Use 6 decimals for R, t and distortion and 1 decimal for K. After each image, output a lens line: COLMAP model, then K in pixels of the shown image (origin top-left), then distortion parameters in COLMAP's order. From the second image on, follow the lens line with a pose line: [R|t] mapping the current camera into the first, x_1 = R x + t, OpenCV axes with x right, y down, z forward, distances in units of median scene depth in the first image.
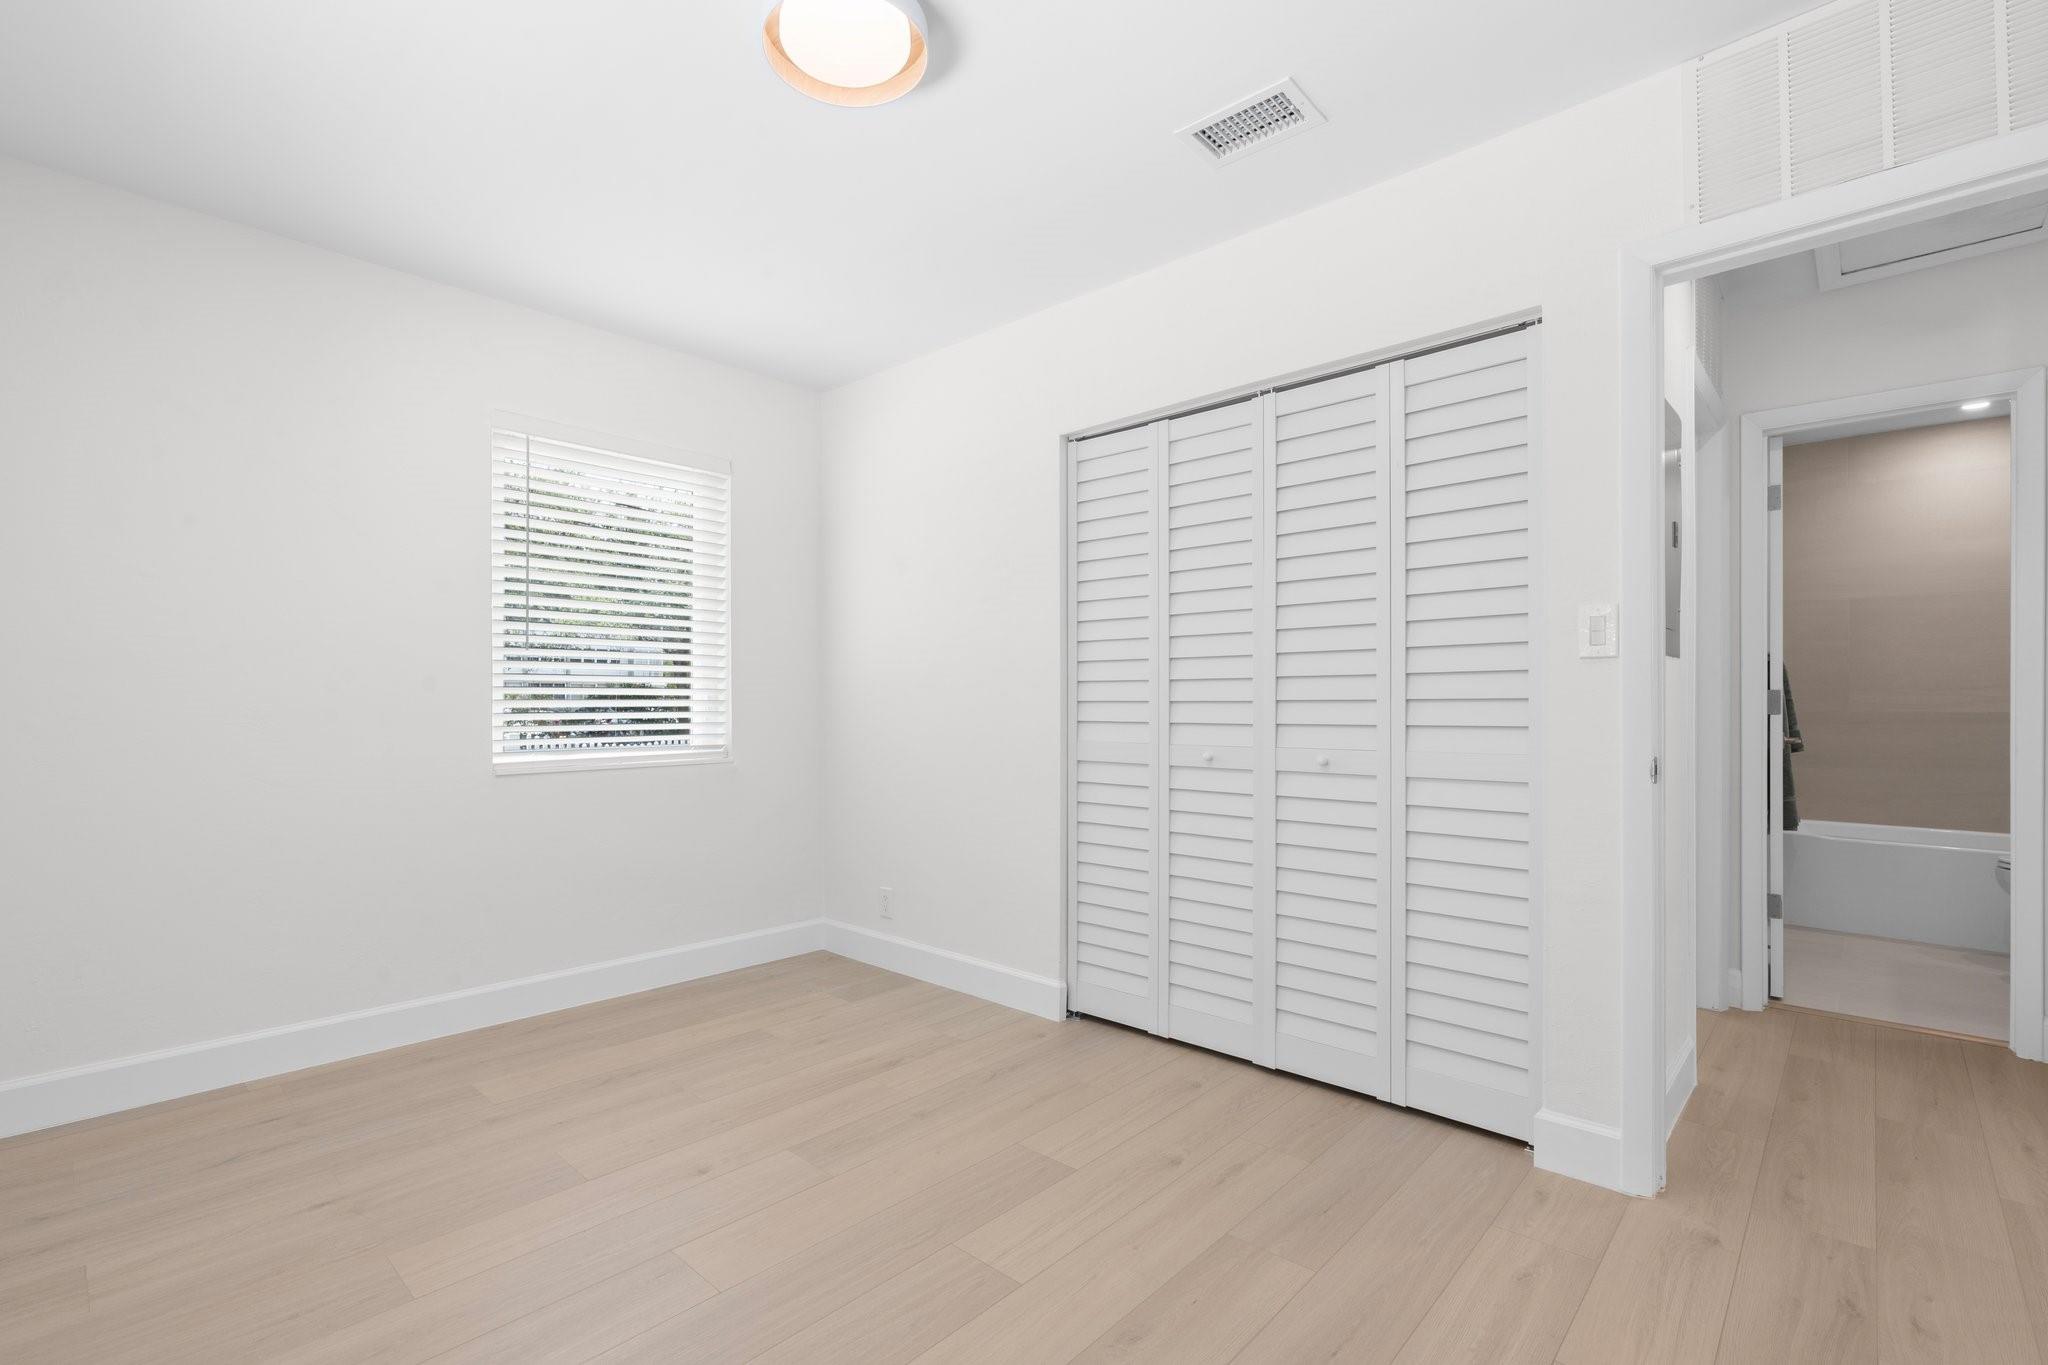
lens RADIAL K [[921.6, 0, 1004.3], [0, 921.6, 694.8], [0, 0, 1]] dist [-0.015000, 0.000270]
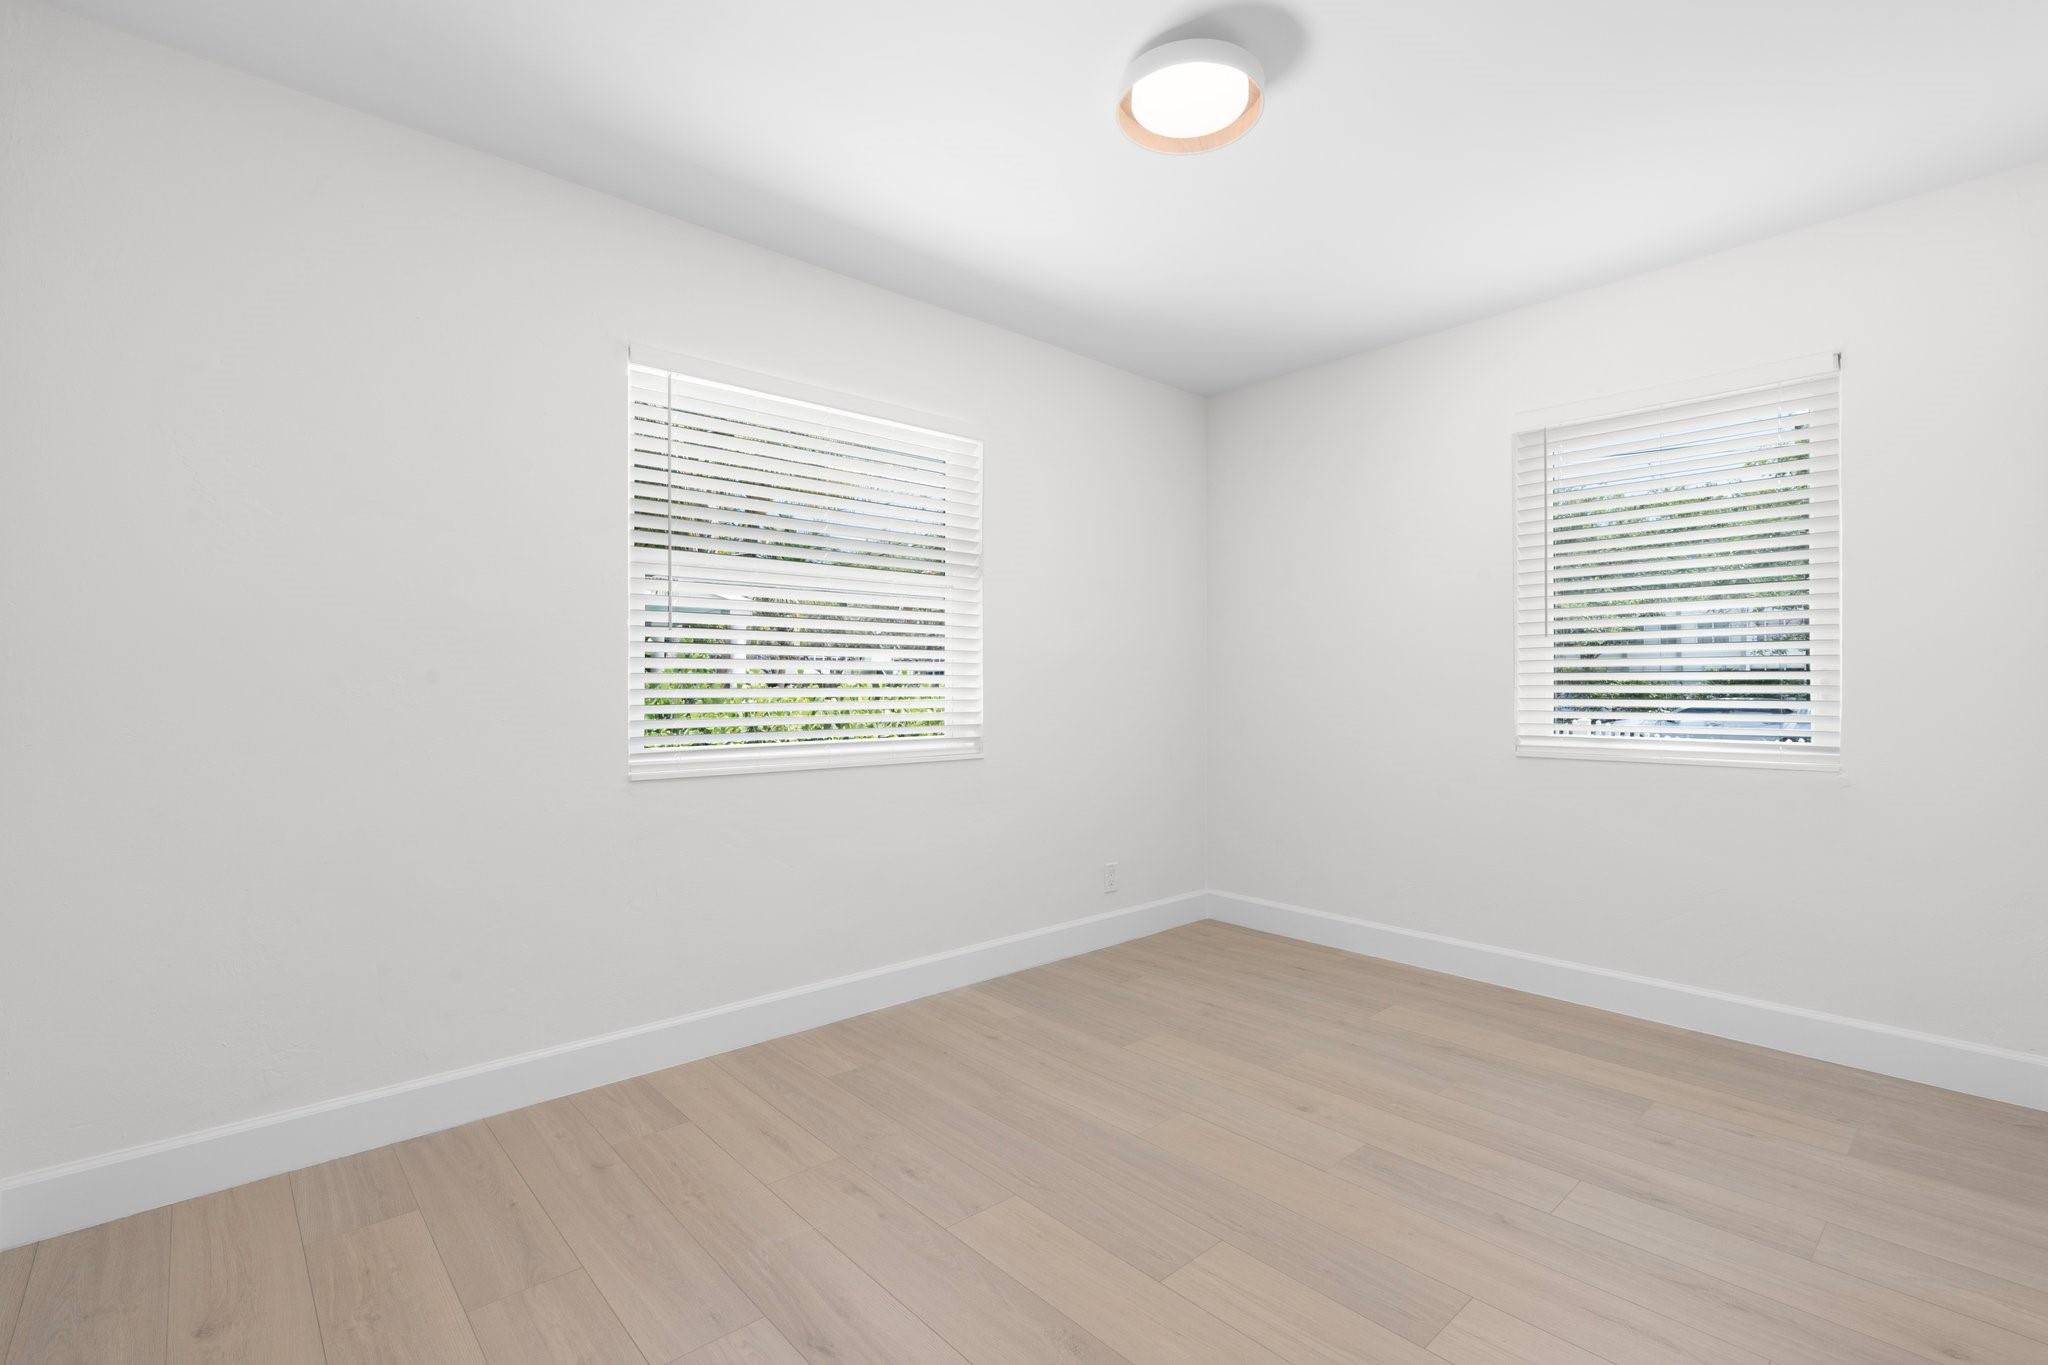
lens RADIAL K [[921.6, 0, 1023.7], [0, 921.6, 687.4], [0, 0, 1]] dist [-0.015000, 0.000270]
pose [[-0.073850, 0.007116, -0.997244, 0.578643], [0.004569, 0.999966, 0.006797, -0.001642], [0.997259, -0.004055, -0.073880, 0.534789]]
